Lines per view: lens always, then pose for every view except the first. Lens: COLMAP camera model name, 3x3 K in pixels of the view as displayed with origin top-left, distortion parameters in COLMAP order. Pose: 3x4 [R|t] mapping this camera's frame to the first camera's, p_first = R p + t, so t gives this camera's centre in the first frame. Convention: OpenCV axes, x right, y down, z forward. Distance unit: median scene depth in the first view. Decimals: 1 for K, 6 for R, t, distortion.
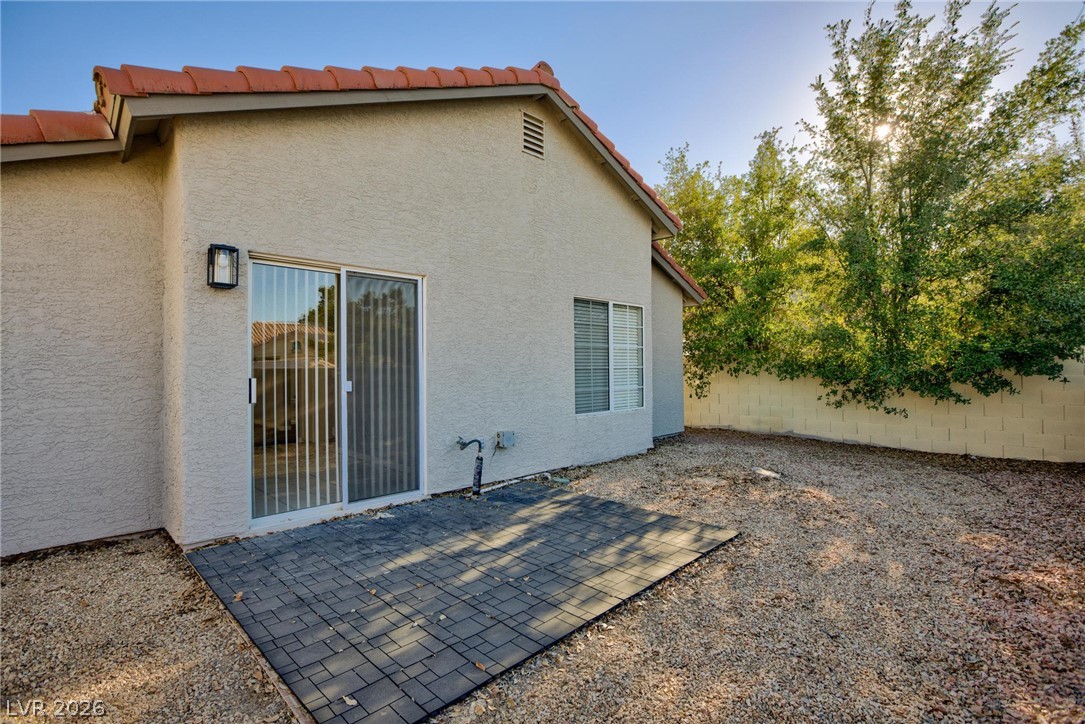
lens RADIAL K [[507.3, 0, 538.6], [0, 507.3, 365.5], [0, 0, 1]] dist [-0.027587, 0.012162]
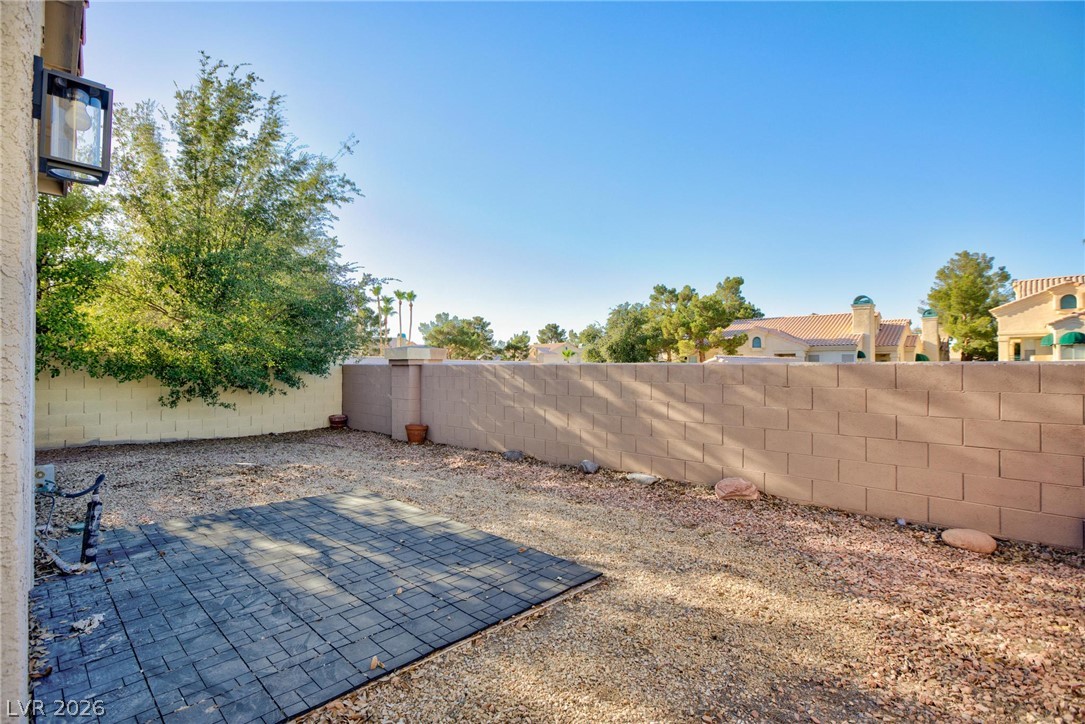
lens RADIAL K [[507.3, 0, 542.8], [0, 507.3, 360.9], [0, 0, 1]] dist [-0.027587, 0.012162]
pose [[-0.017520, 0.015394, 0.999728, -0.885295], [0.000030, 0.999881, -0.015396, 0.008060], [-0.999847, -0.000240, -0.017518, 0.488456]]
